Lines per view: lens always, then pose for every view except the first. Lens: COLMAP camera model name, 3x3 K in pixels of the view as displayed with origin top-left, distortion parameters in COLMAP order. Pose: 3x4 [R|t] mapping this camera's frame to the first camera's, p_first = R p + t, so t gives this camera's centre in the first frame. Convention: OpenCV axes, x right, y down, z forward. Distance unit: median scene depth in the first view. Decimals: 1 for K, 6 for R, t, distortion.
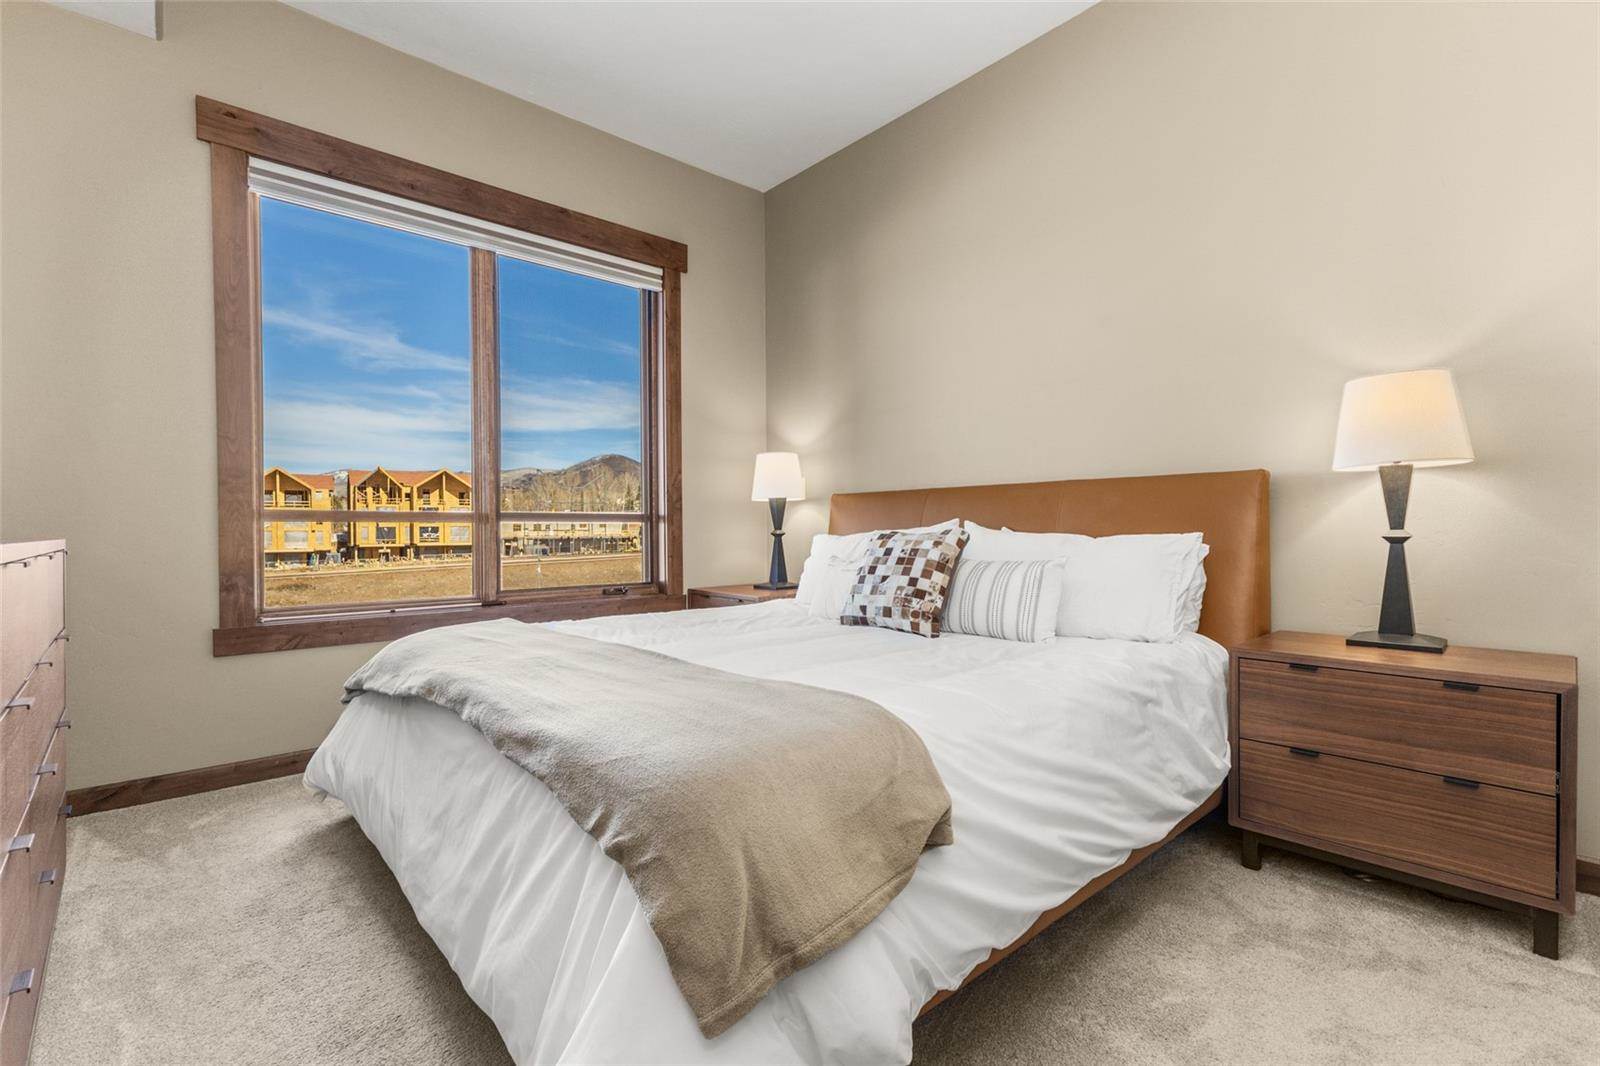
lens RADIAL K [[720.2, 0, 801.9], [0, 720.2, 533.4], [0, 0, 1]] dist [0.036944, -0.003284]
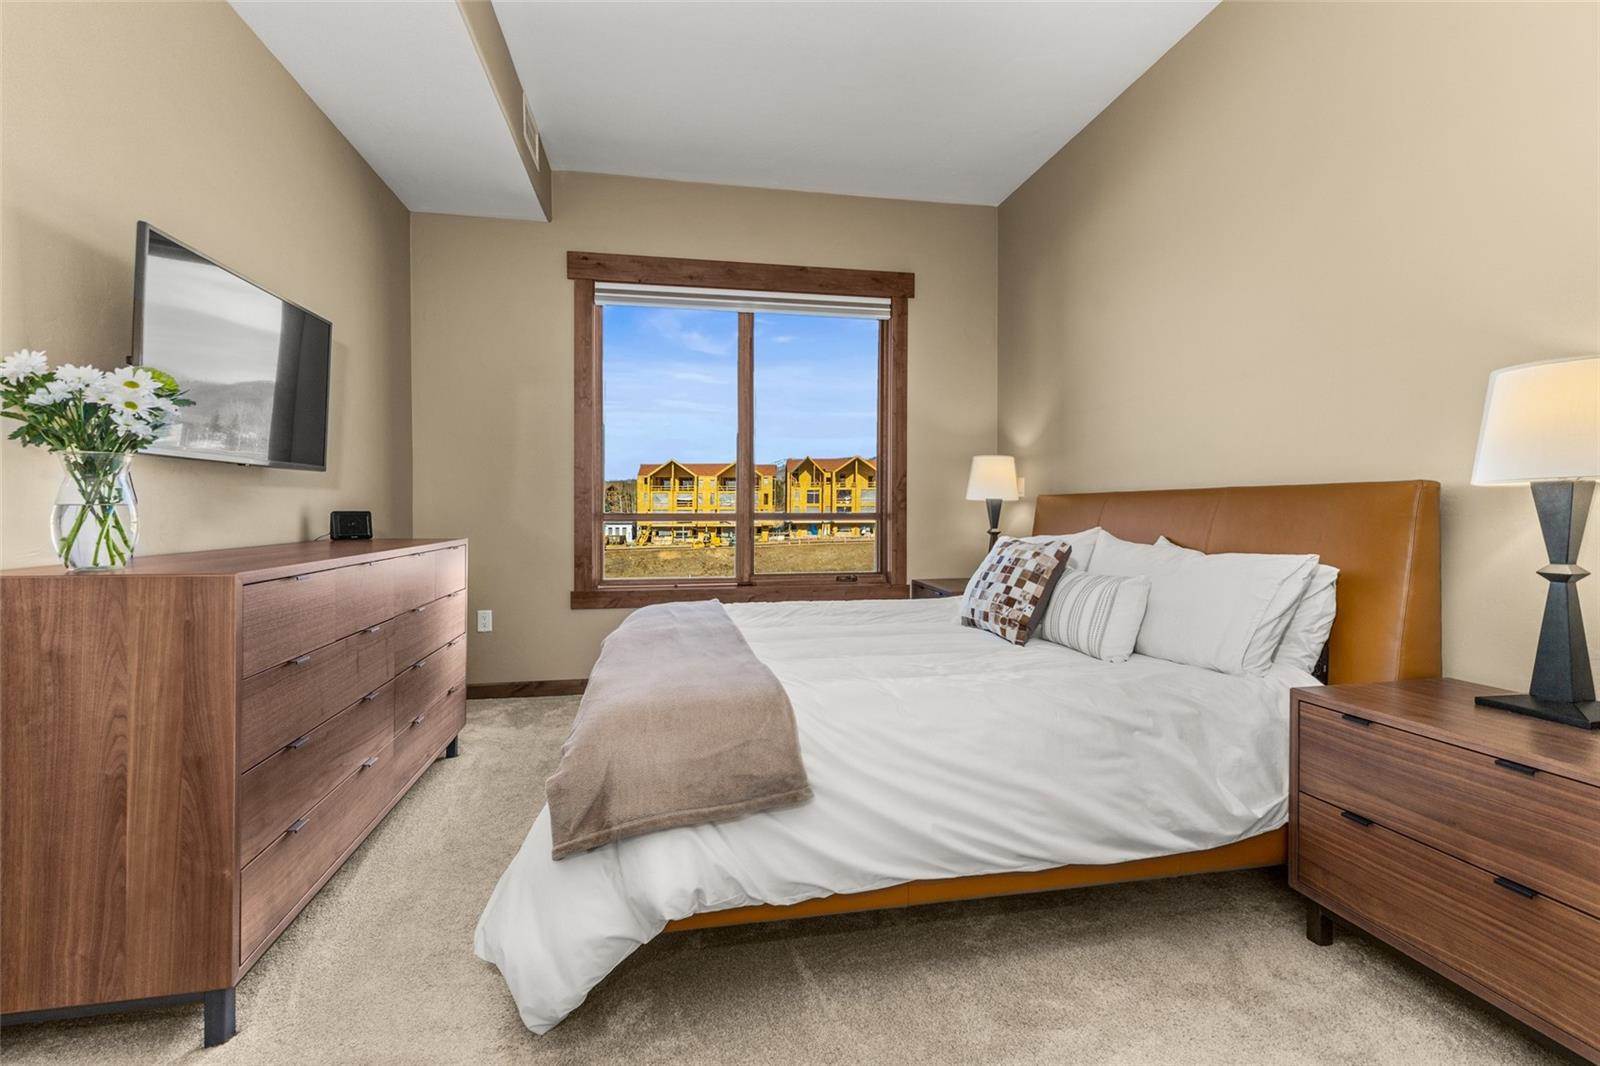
lens RADIAL K [[720.2, 0, 826.6], [0, 720.2, 505.5], [0, 0, 1]] dist [0.036944, -0.003284]
pose [[0.867266, 0.003327, -0.497835, 0.444083], [-0.007291, 0.999955, -0.006019, -0.048016], [0.497792, 0.008850, 0.867251, -0.055127]]
